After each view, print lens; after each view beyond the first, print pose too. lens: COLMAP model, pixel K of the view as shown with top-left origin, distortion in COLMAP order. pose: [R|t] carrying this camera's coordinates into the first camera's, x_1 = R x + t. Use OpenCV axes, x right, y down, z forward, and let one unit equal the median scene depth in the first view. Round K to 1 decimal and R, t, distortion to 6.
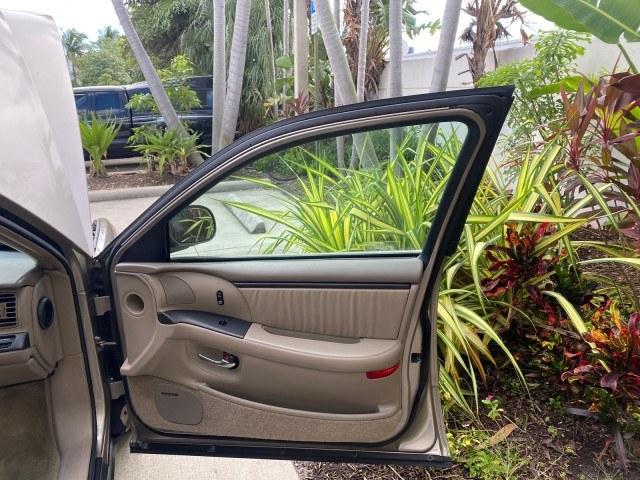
lens RADIAL K [[490.2, 0, 319.2], [0, 490.2, 238.6], [0, 0, 1]] dist [0.009171, 0.003063]
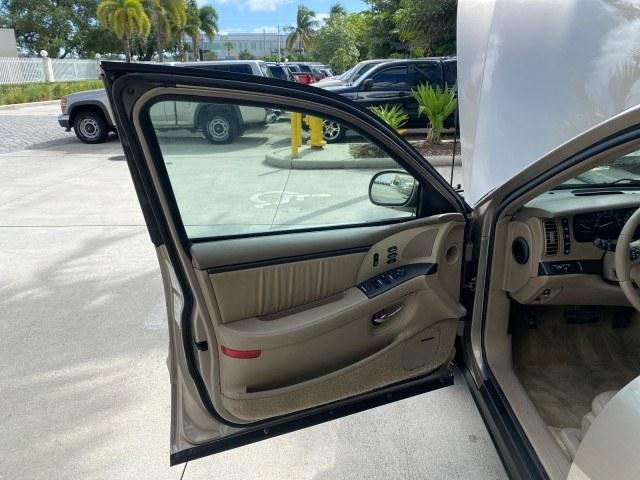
lens RADIAL K [[497.4, 0, 311.1], [0, 497.4, 229.3], [0, 0, 1]] dist [0.026361, -0.003578]
pose [[0.925539, 0.121207, -0.358728, -0.274103], [-0.111995, 0.992623, 0.046433, 0.038685], [0.361710, -0.002799, 0.932287, -0.108079]]
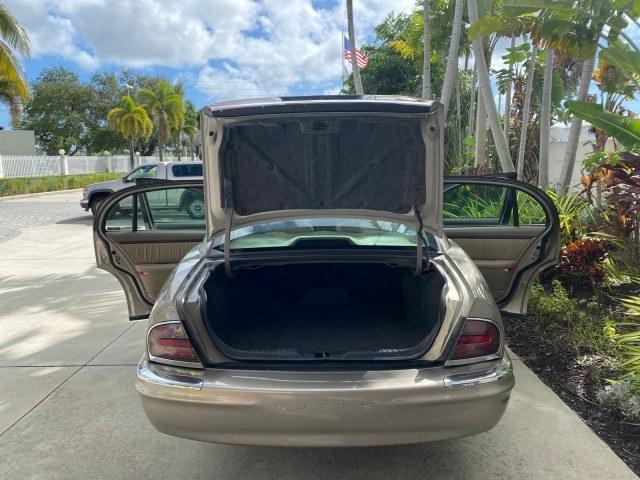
lens RADIAL K [[492.0, 0, 319.1], [0, 492.0, 237.7], [0, 0, 1]] dist [0.007031, -0.009297]
pose [[0.935529, 0.057996, -0.348456, 0.041707], [-0.102506, 0.988556, -0.110674, 0.124084], [0.338050, 0.139257, 0.930768, -0.473614]]
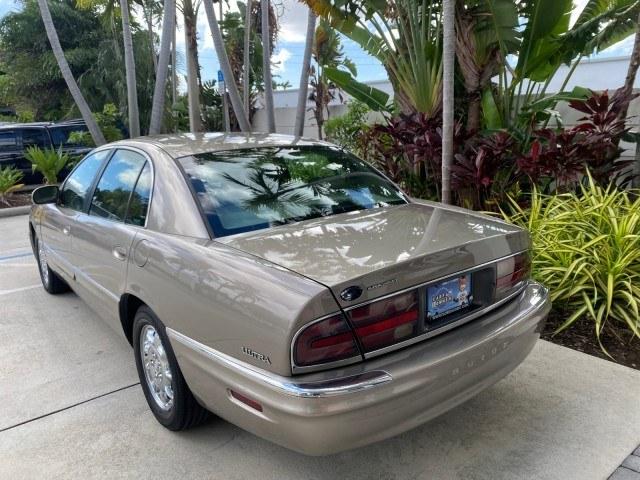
lens RADIAL K [[492.0, 0, 319.1], [0, 492.0, 237.7], [0, 0, 1]] dist [0.007031, -0.009297]
pose [[0.946705, -0.074387, 0.313396, -0.185581], [0.095243, 0.994108, -0.051750, 0.124891], [-0.307700, 0.078841, 0.948211, -0.448795]]
